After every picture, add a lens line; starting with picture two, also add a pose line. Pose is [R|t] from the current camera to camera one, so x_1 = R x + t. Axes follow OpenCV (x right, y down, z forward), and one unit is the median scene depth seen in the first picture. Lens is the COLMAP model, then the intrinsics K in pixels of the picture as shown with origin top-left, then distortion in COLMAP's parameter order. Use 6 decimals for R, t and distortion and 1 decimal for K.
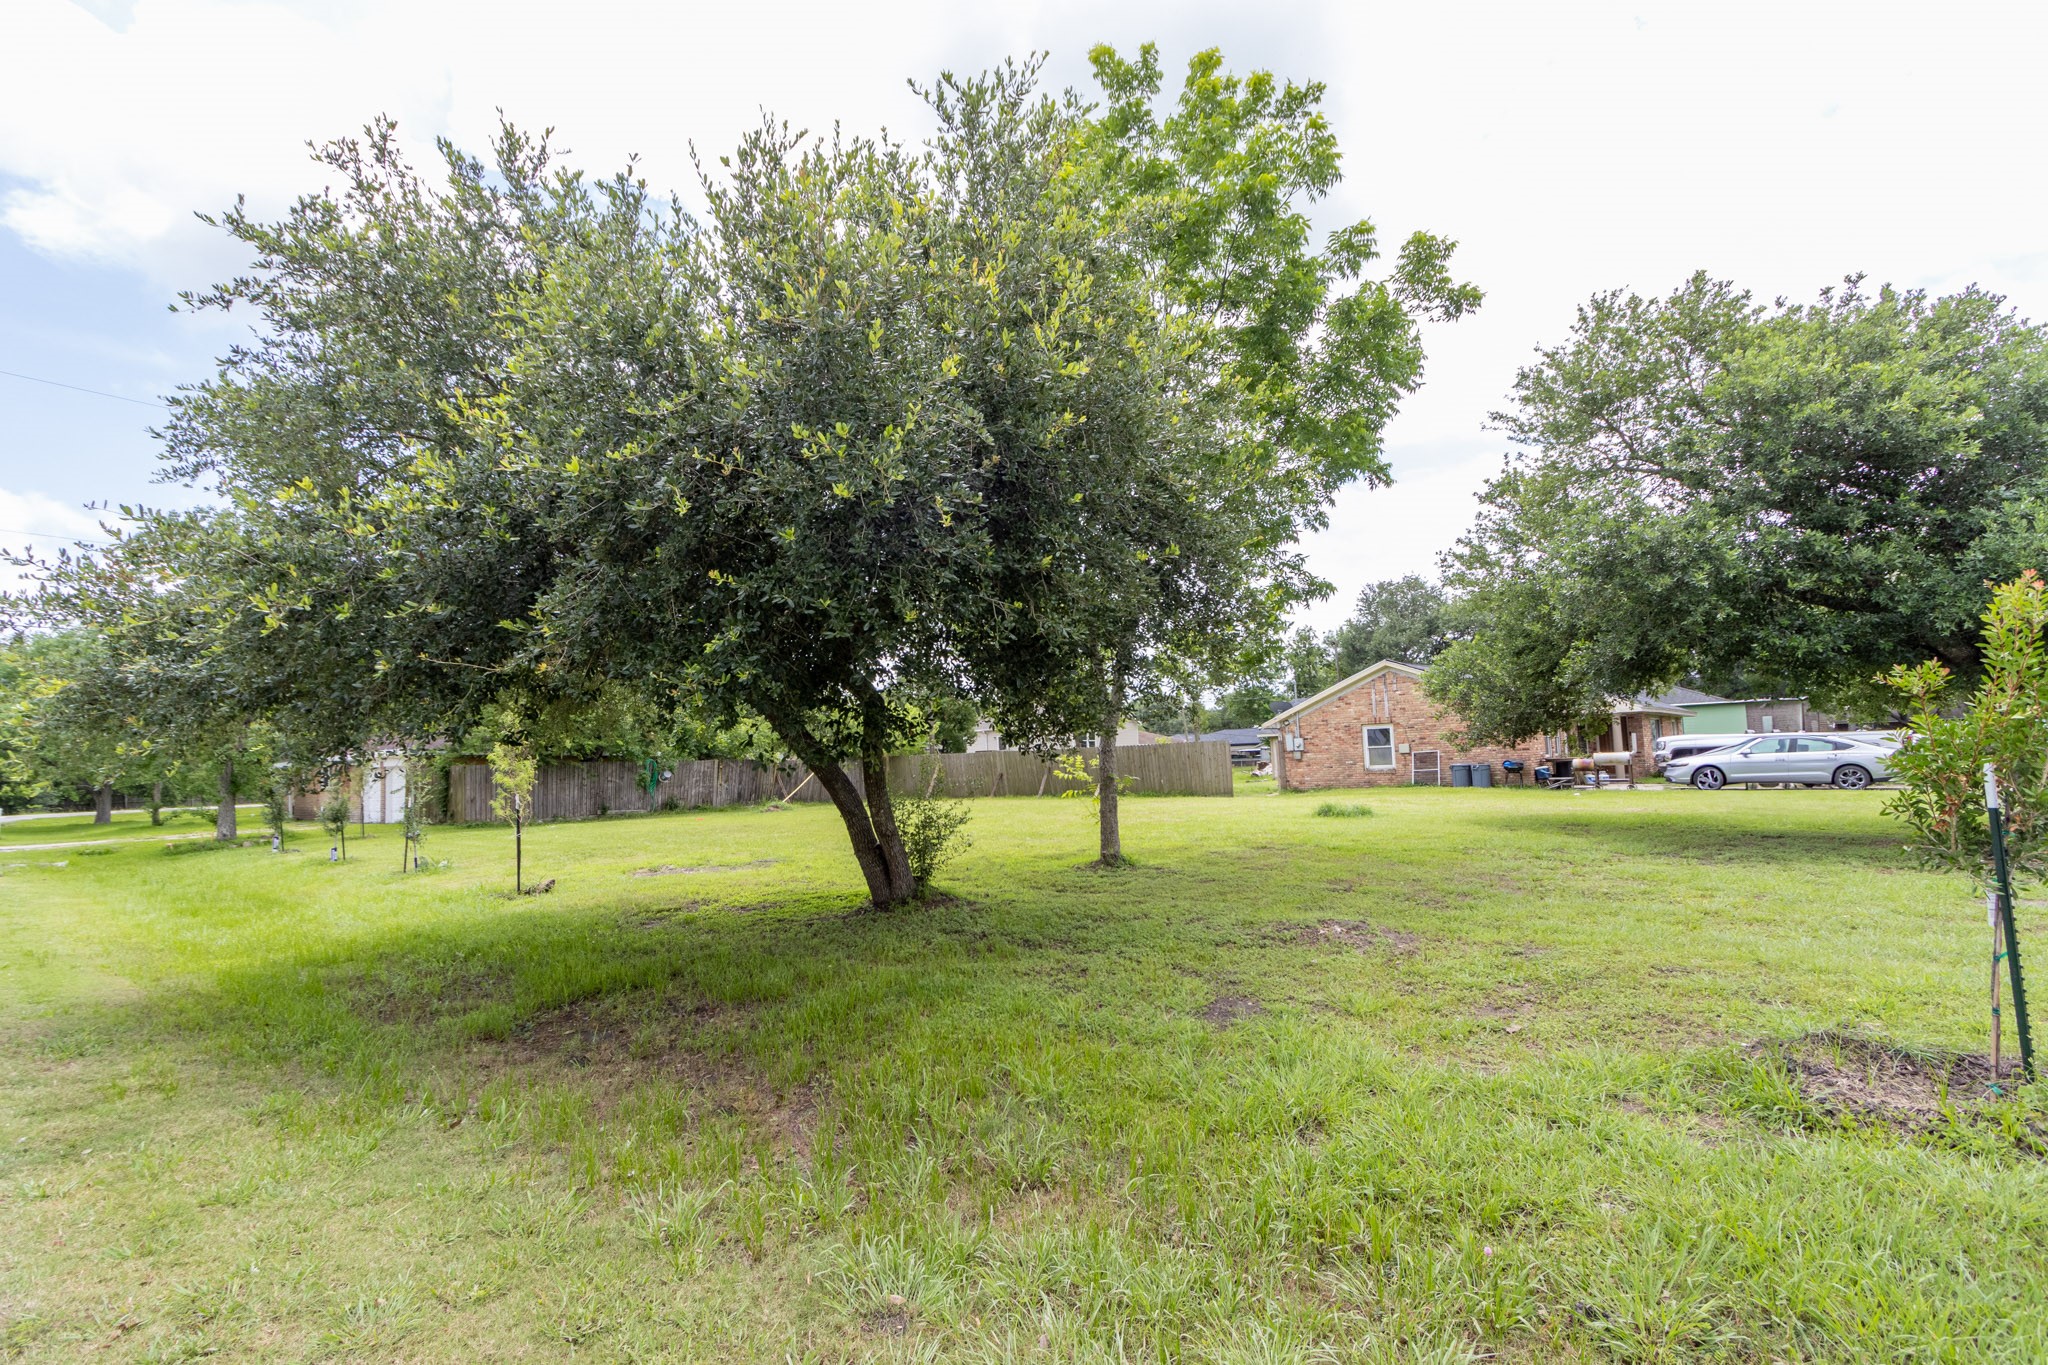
lens RADIAL K [[951.0, 0, 1024.2], [0, 951.0, 688.5], [0, 0, 1]] dist [-0.001708, -0.000024]
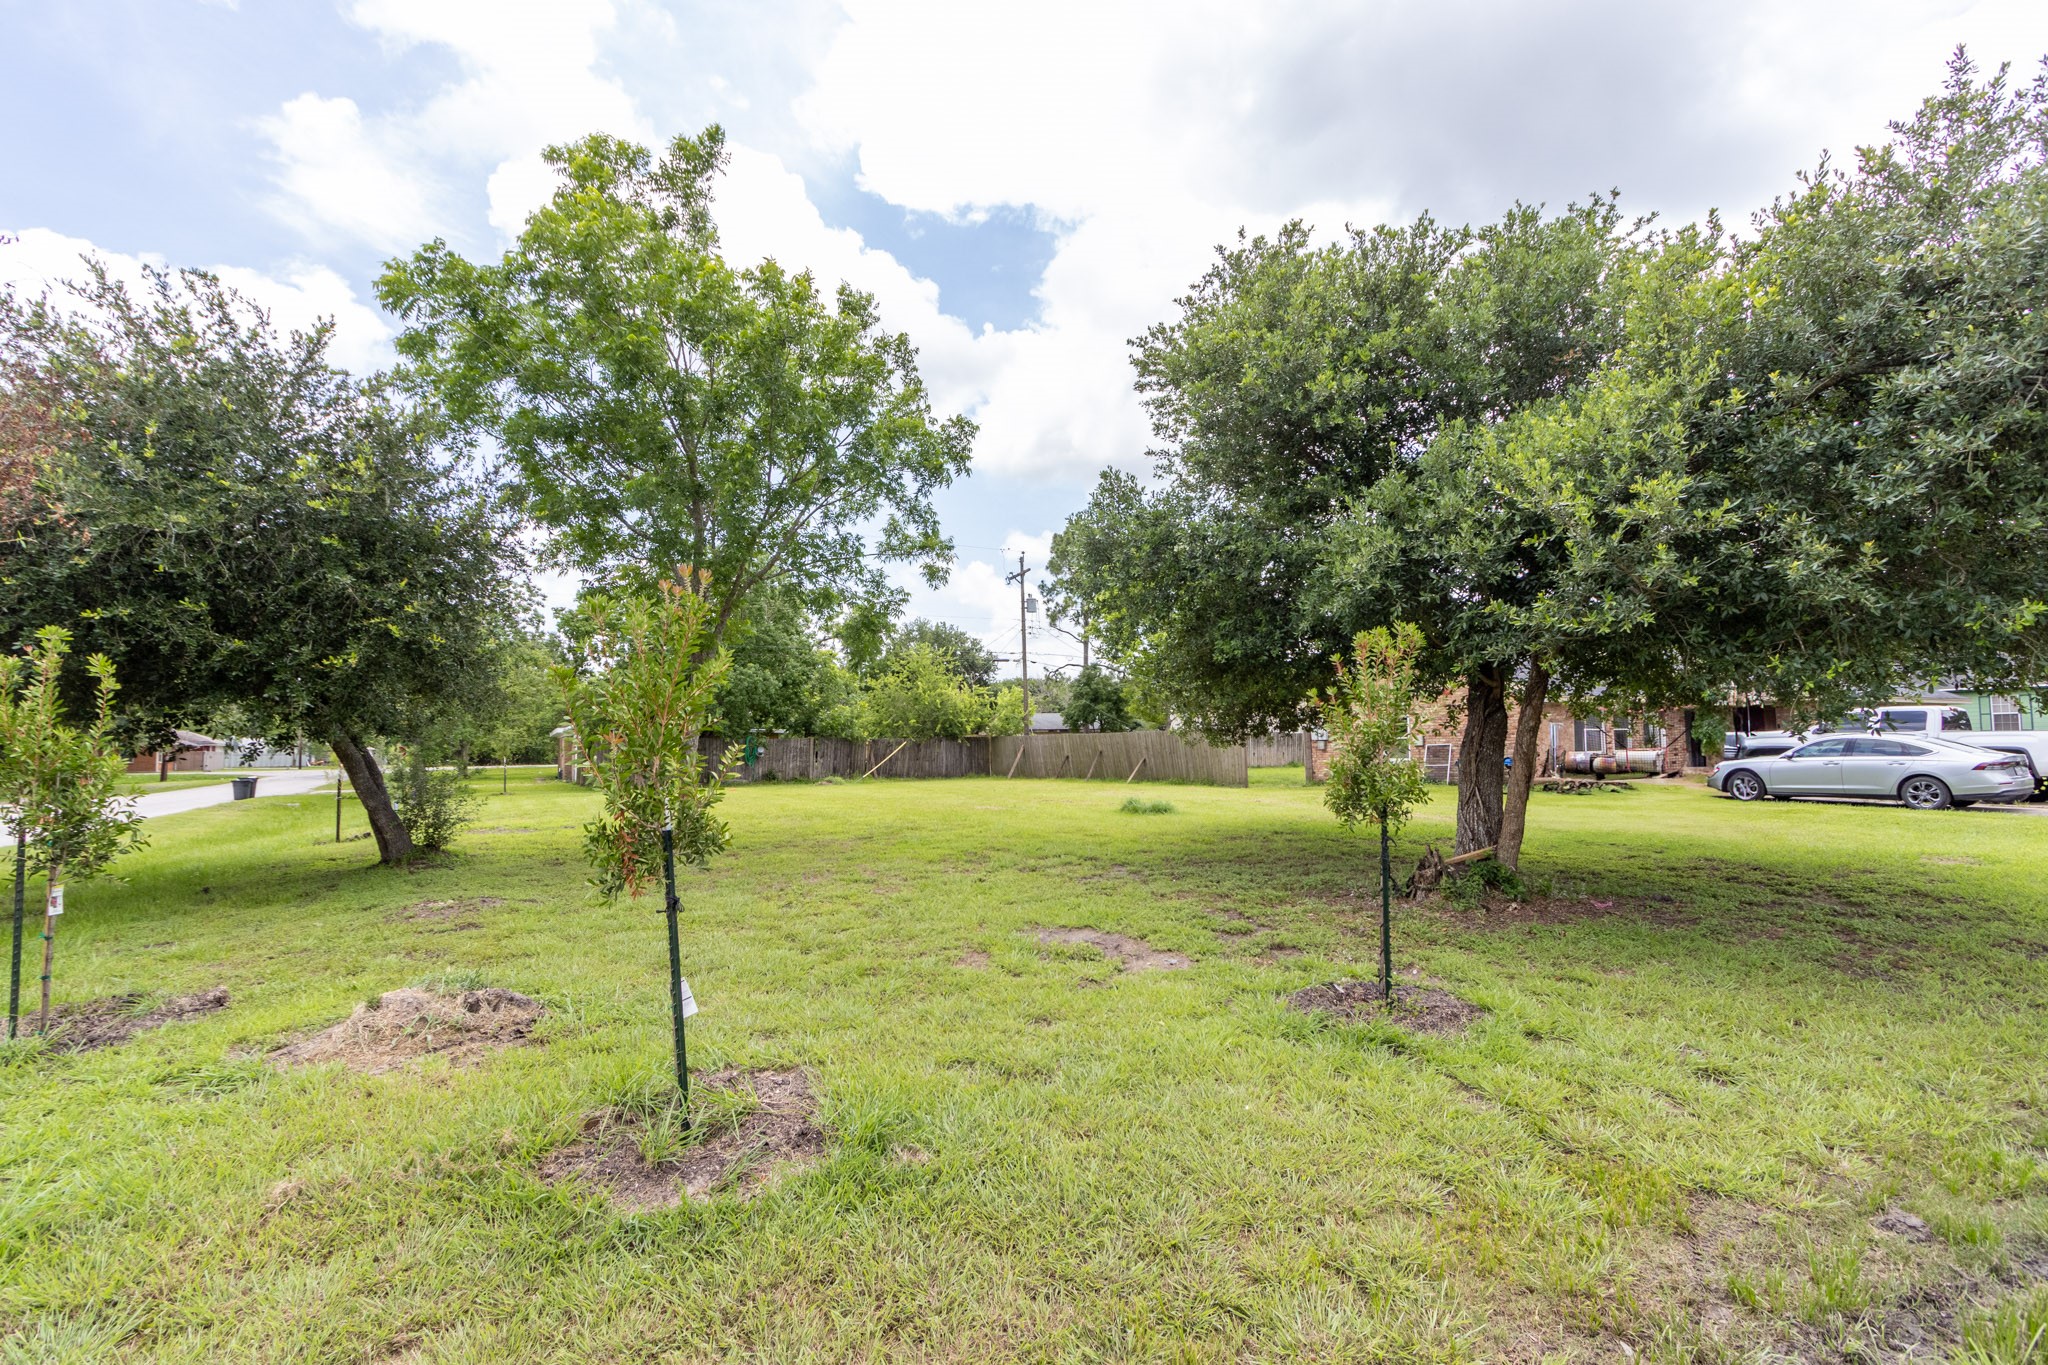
lens RADIAL K [[951.0, 0, 1024.2], [0, 951.0, 681.6], [0, 0, 1]] dist [-0.001708, -0.000024]
pose [[0.936925, -0.002644, -0.349521, 0.336742], [0.009494, 0.999795, 0.017886, -0.010701], [0.349402, -0.020076, 0.936758, 0.033067]]
